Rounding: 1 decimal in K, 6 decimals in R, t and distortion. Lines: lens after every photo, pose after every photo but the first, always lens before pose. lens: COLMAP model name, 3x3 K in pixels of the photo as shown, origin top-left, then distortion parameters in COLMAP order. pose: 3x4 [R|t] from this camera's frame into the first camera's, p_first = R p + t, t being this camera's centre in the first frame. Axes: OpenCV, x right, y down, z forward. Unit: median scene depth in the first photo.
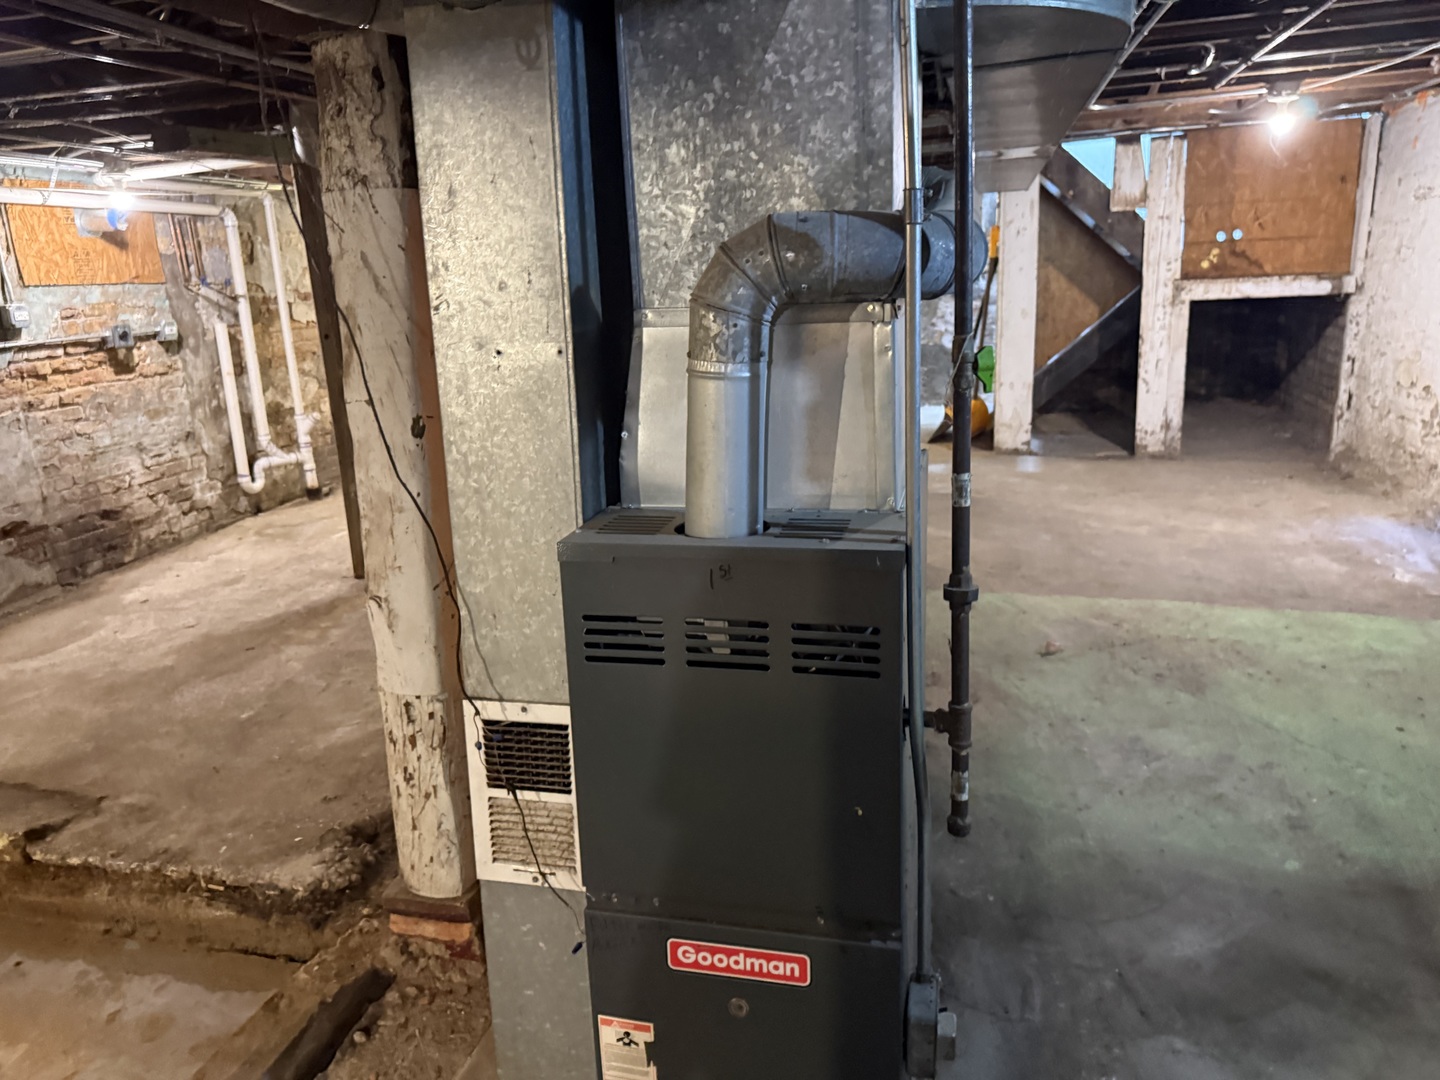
lens RADIAL K [[1011.2, 0, 719.3], [0, 1011.2, 533.8], [0, 0, 1]] dist [-0.011274, -0.010663]
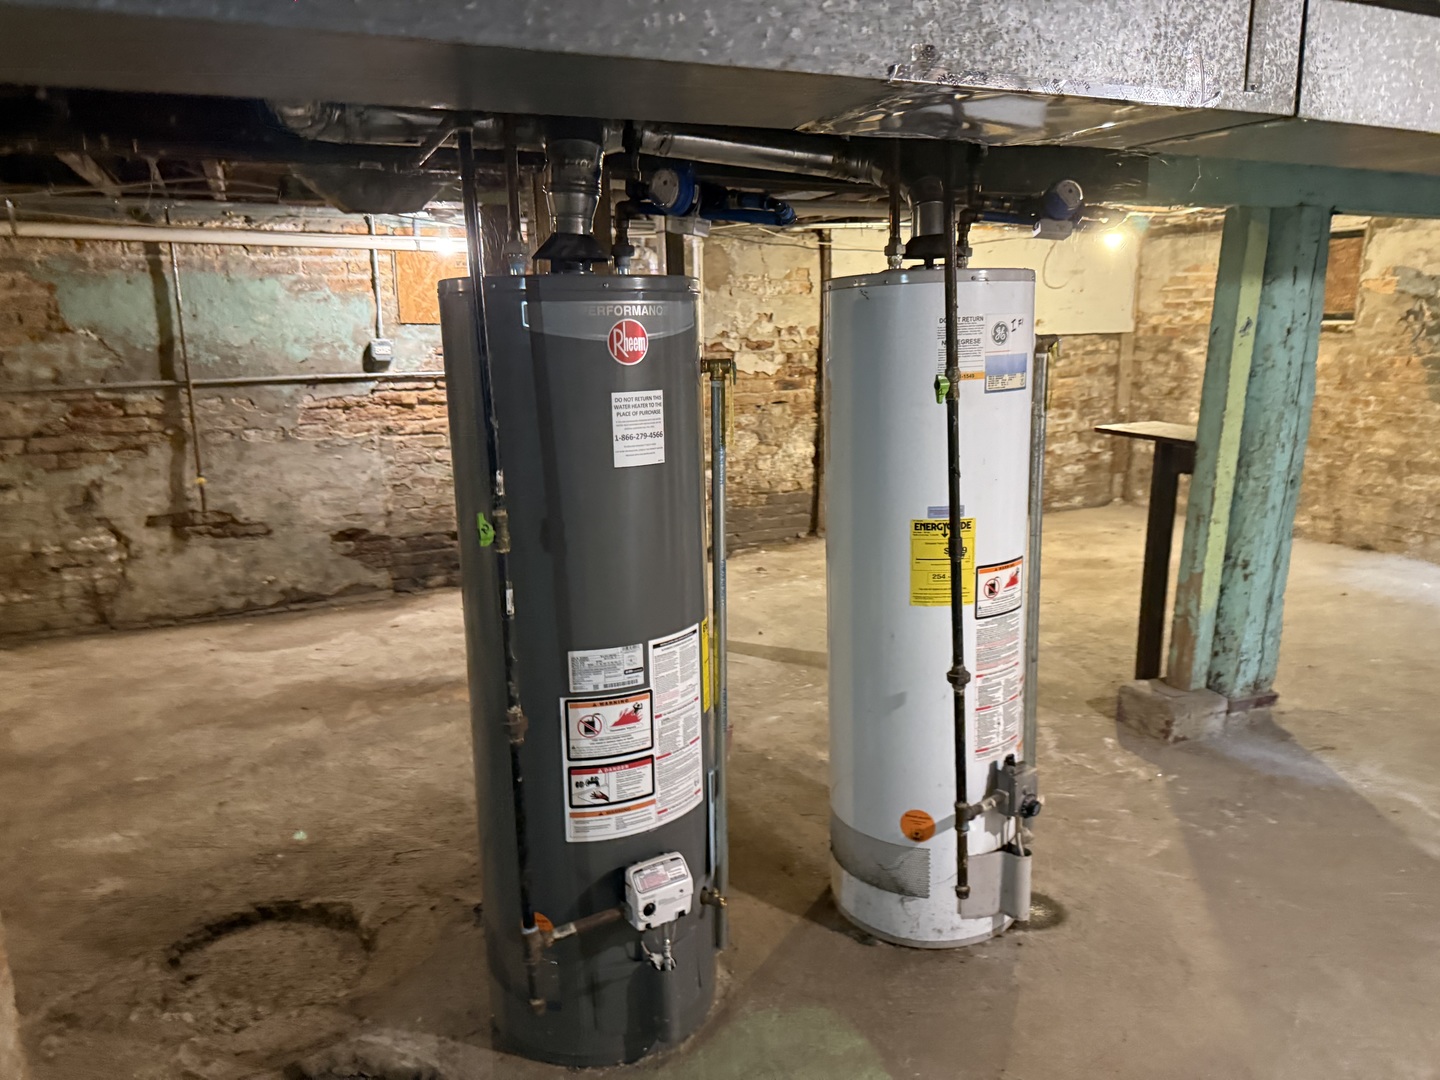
lens RADIAL K [[1011.2, 0, 721.5], [0, 1011.2, 545.9], [0, 0, 1]] dist [-0.011274, -0.010663]
pose [[0.647734, 0.210516, -0.732205, 0.402806], [-0.223586, 0.971274, 0.081458, -0.175388], [0.728320, 0.110948, 0.676195, 0.518648]]
